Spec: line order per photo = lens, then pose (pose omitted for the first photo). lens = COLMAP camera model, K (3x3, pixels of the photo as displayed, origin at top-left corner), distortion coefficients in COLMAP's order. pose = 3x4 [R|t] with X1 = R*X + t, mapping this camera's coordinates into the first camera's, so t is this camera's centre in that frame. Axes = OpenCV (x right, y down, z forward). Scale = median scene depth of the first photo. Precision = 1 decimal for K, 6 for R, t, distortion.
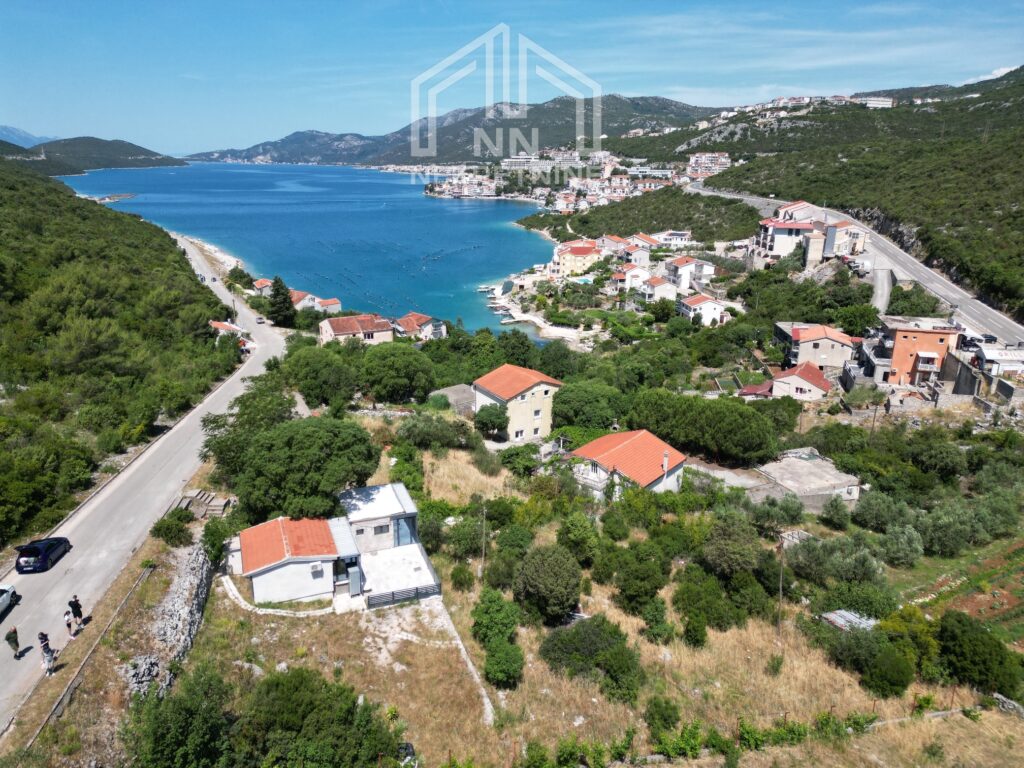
lens RADIAL K [[720.5, 0, 515.0], [0, 720.5, 390.5], [0, 0, 1]] dist [0.080920, -0.073606]
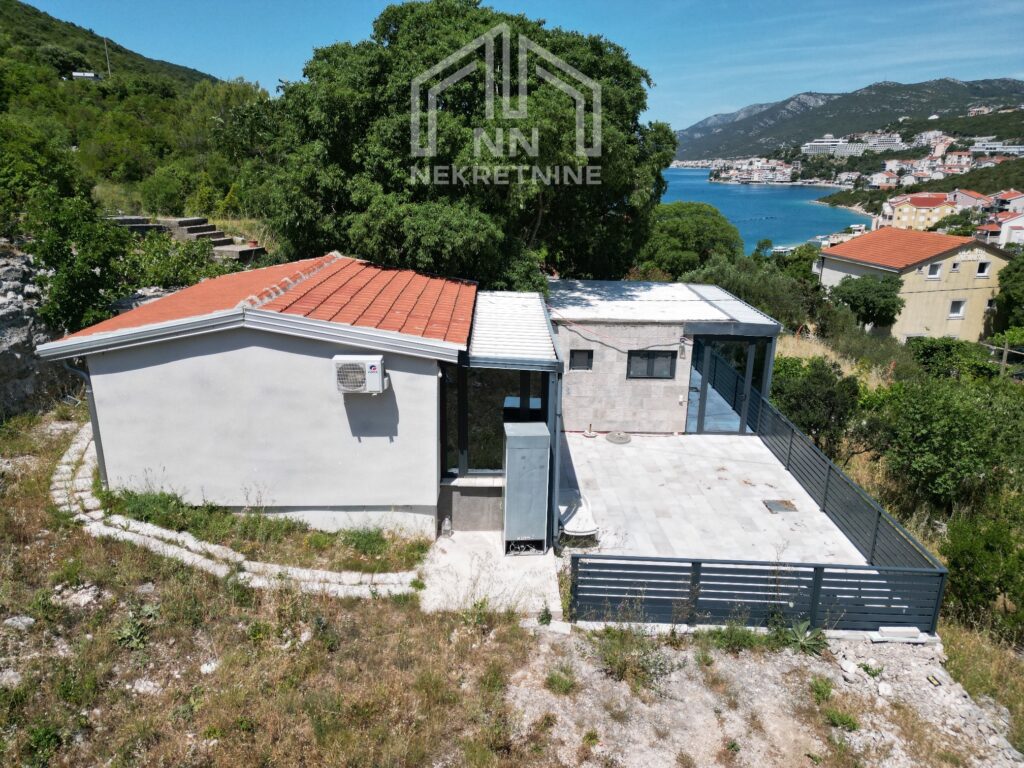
lens RADIAL K [[720.5, 0, 510.5], [0, 720.5, 381.1], [0, 0, 1]] dist [0.080920, -0.073606]
pose [[0.931301, 0.104130, -0.349050, -0.047026], [-0.110368, 0.993889, 0.002027, 0.072492], [0.347128, 0.036636, 0.937102, 0.246501]]
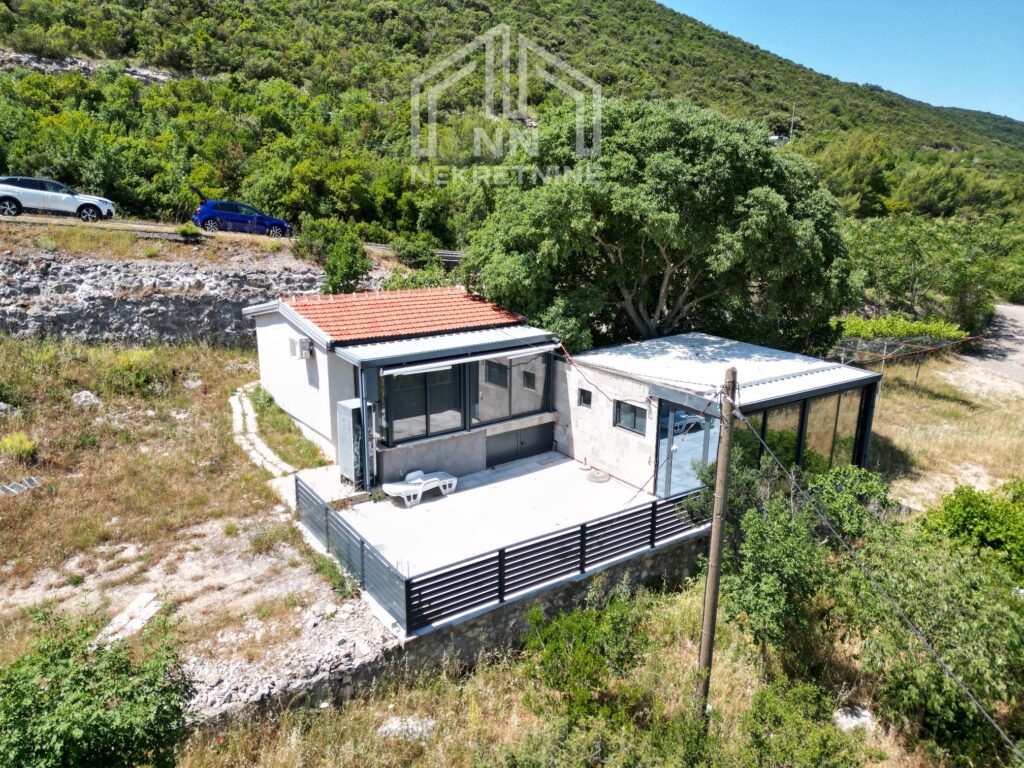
lens RADIAL K [[720.5, 0, 517.0], [0, 720.5, 374.4], [0, 0, 1]] dist [0.080920, -0.073606]
pose [[0.254268, 0.221074, -0.941528, 0.035219], [-0.302077, 0.942972, 0.139834, 0.051131], [0.918748, 0.248858, 0.306549, 0.301387]]
